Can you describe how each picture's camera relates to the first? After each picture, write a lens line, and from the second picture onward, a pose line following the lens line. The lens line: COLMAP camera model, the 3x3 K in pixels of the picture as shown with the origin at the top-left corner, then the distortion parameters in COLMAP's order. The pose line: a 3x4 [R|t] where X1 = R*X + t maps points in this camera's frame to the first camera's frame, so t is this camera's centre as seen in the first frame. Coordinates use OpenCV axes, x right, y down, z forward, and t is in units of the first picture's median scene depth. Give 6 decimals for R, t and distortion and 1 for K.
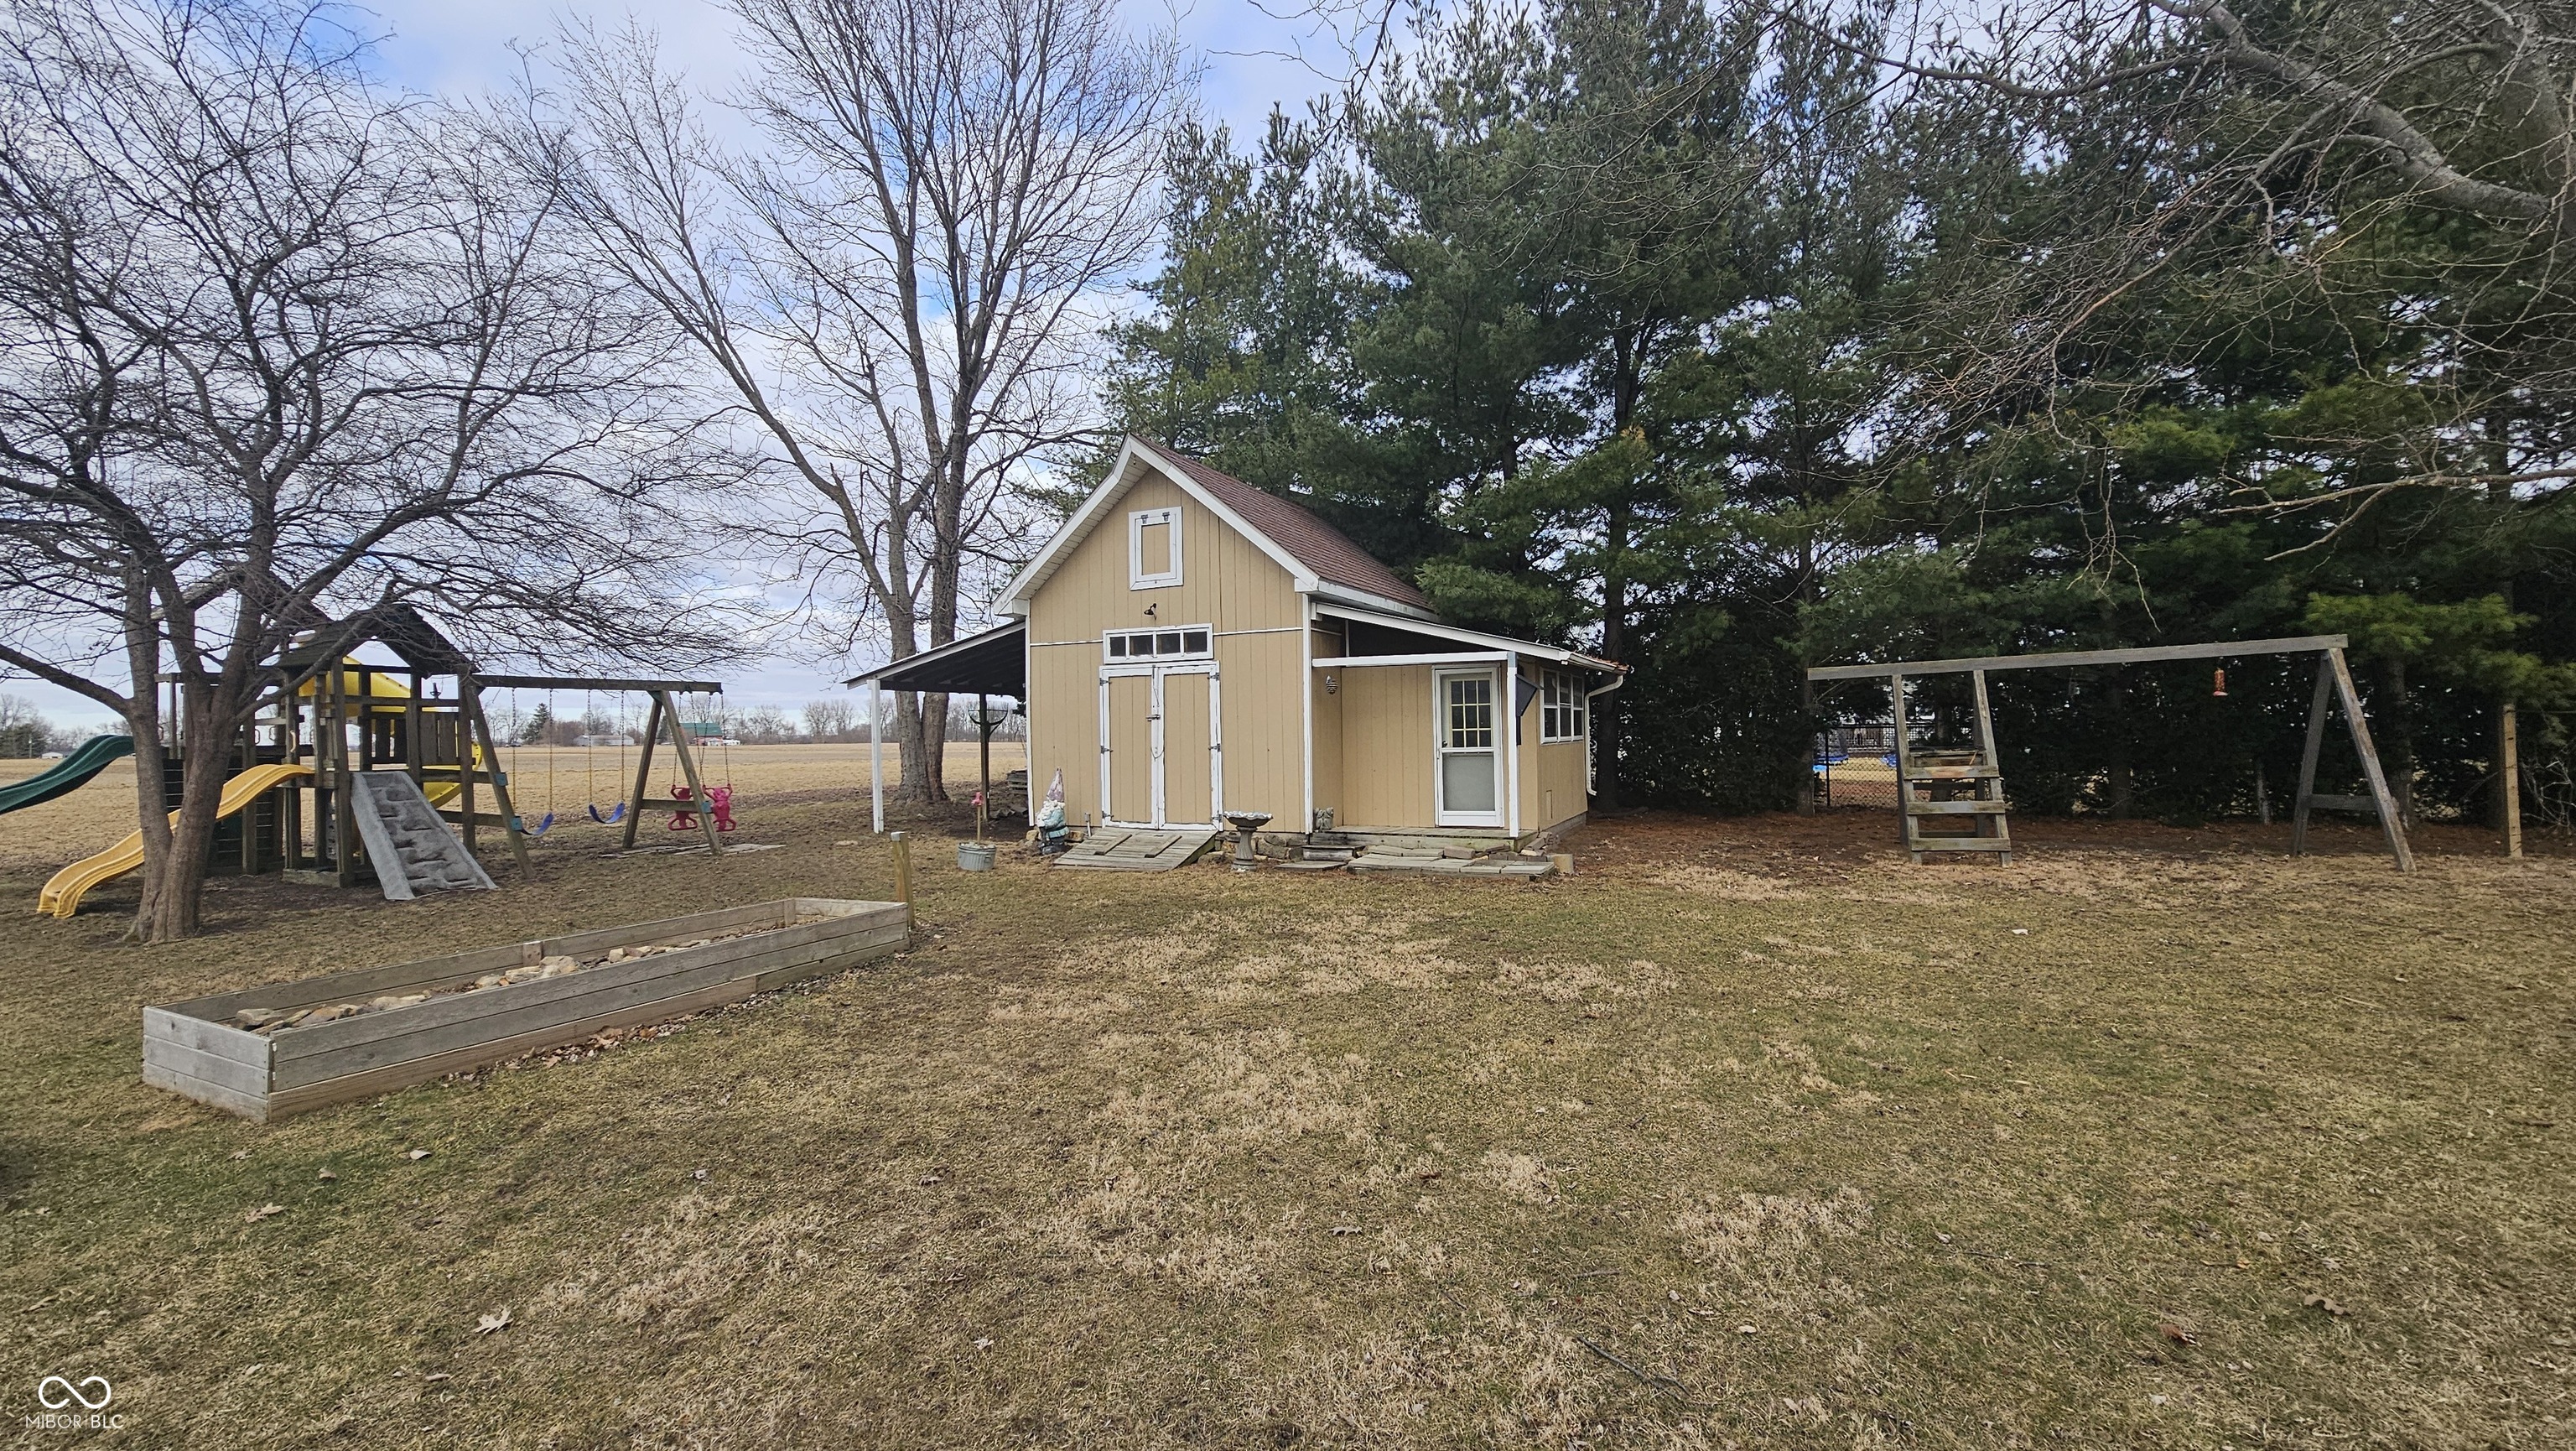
lens RADIAL K [[1050.0, 0, 1288.0], [0, 1050.0, 725.5], [0, 0, 1]] dist [-0.016448, 0.000084]
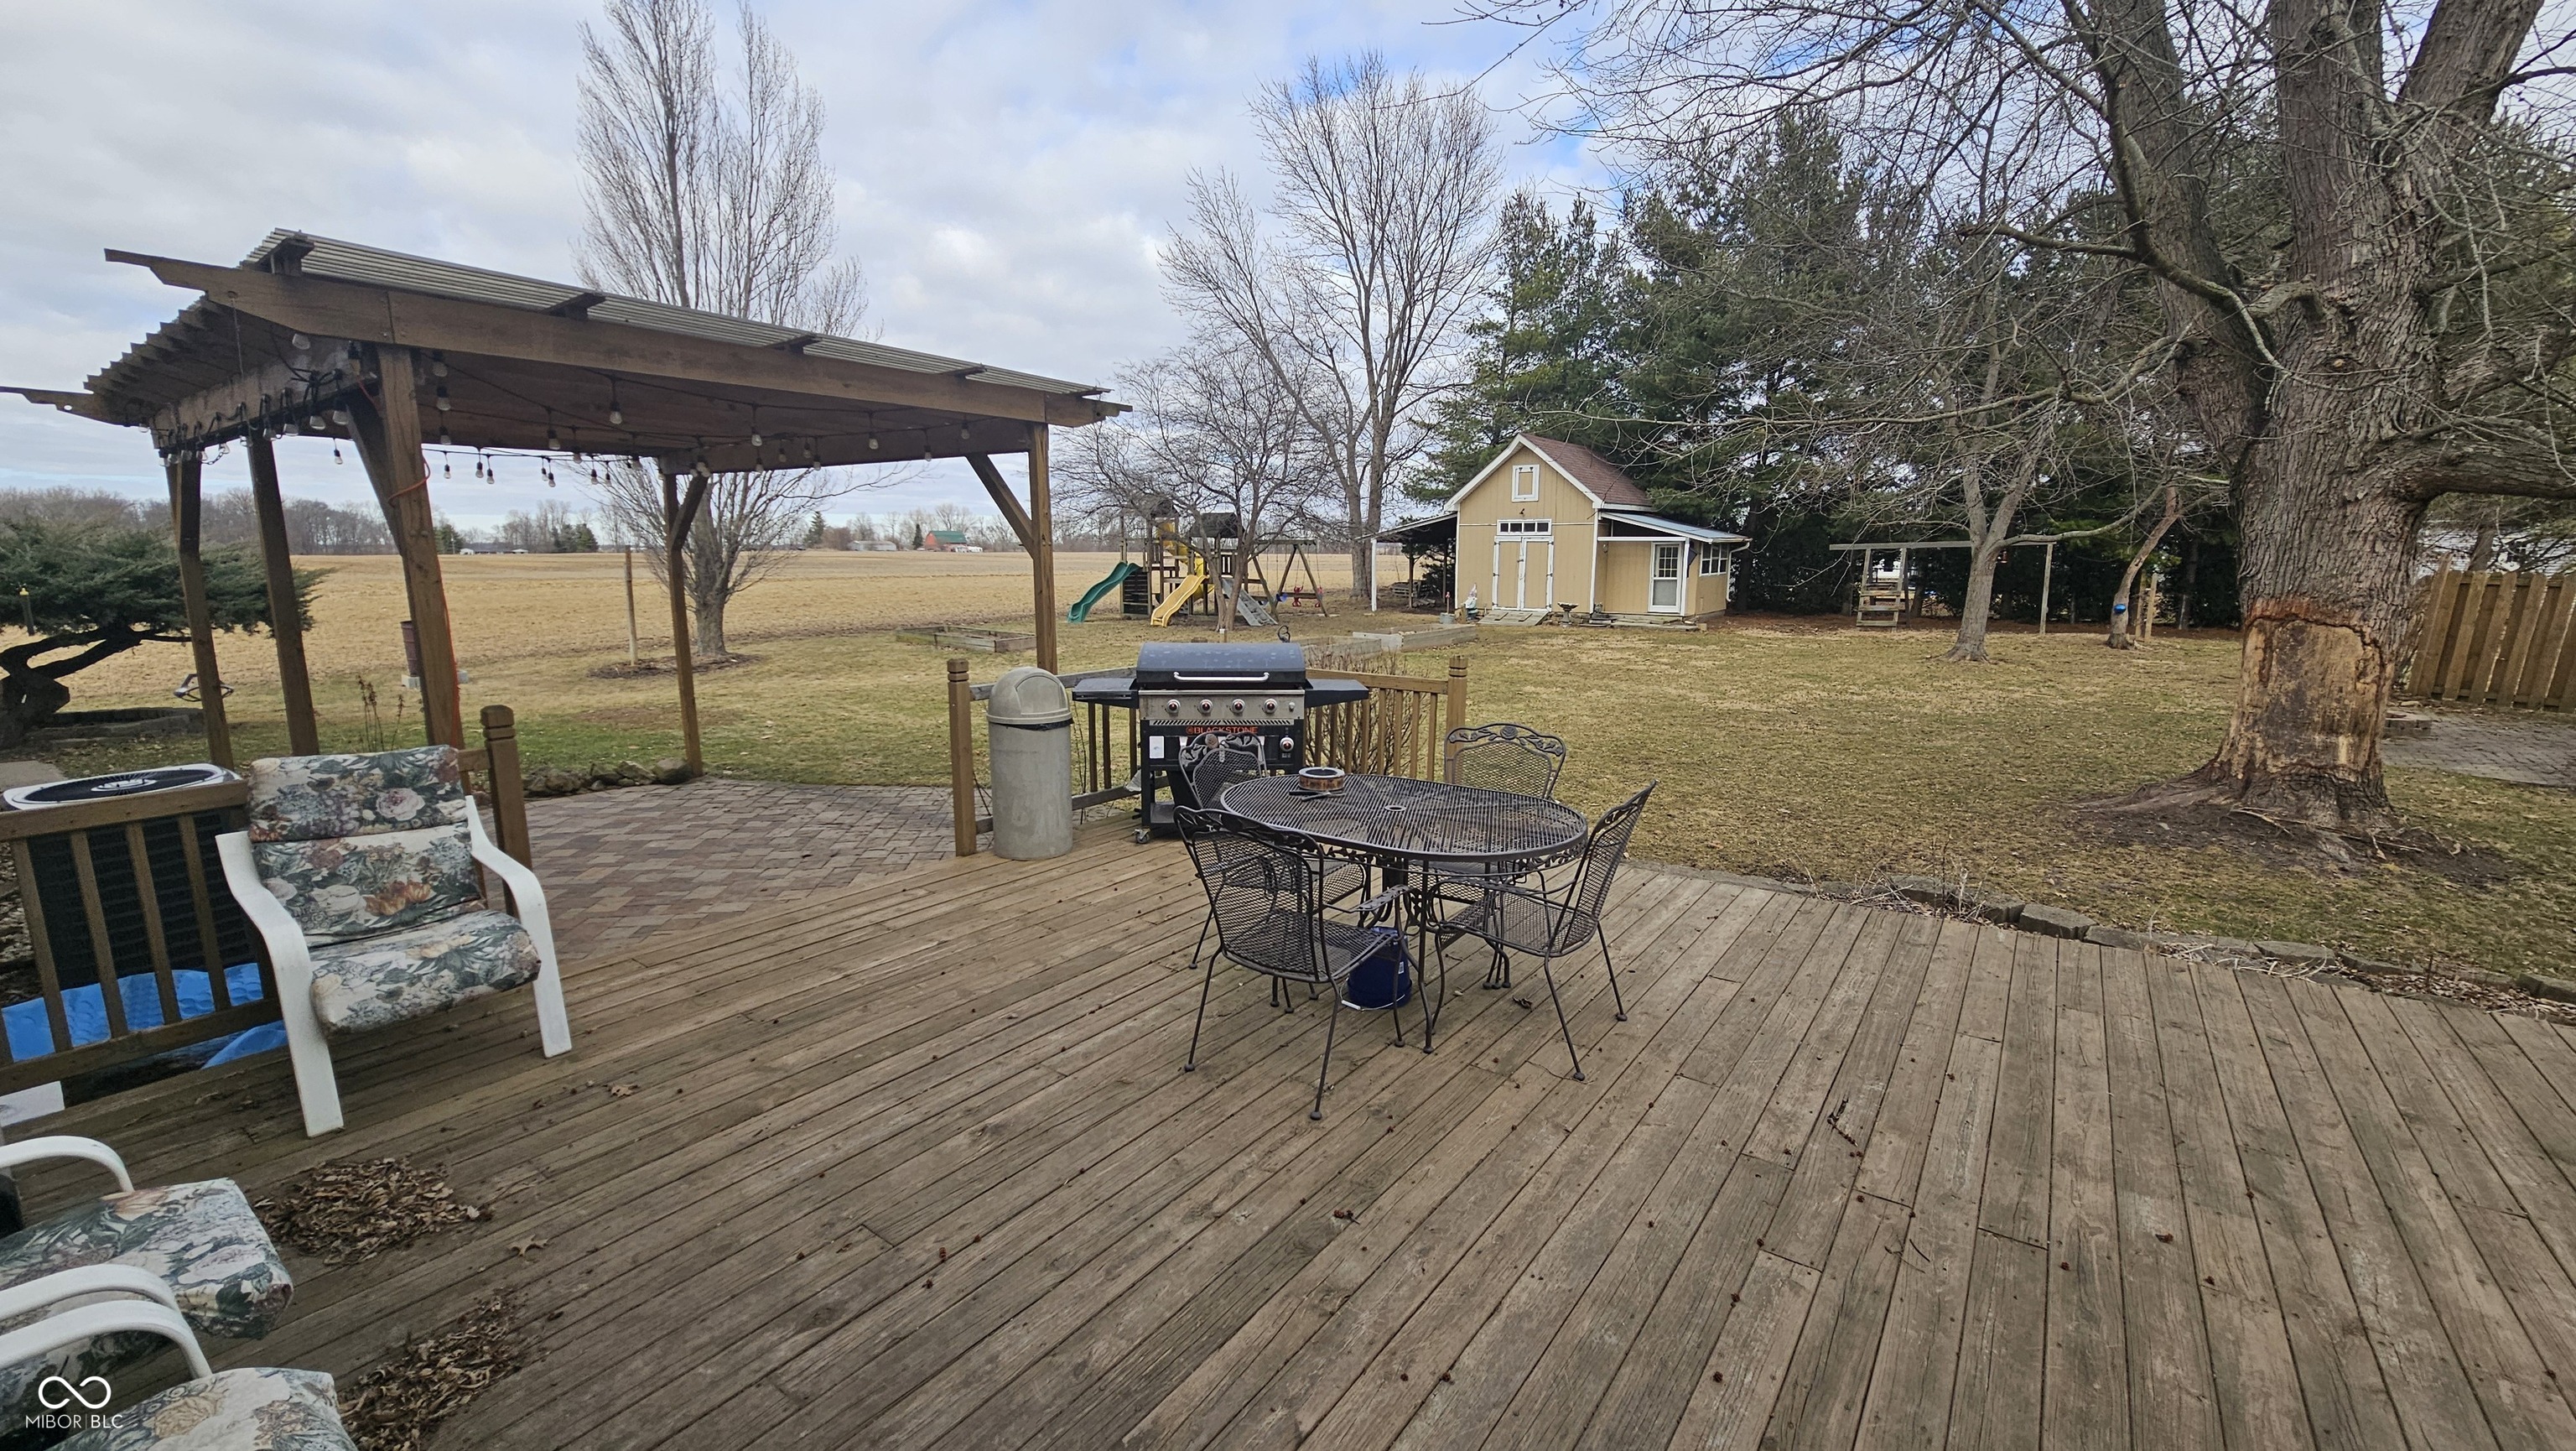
lens RADIAL K [[1052.0, 0, 1288.0], [0, 1052.0, 725.5], [0, 0, 1]] dist [0.000298, 0.000041]
pose [[0.984145, 0.045785, -0.171355, -0.217531], [-0.015006, 0.984137, 0.176773, -0.051252], [0.176730, -0.171398, 0.969221, -1.341890]]
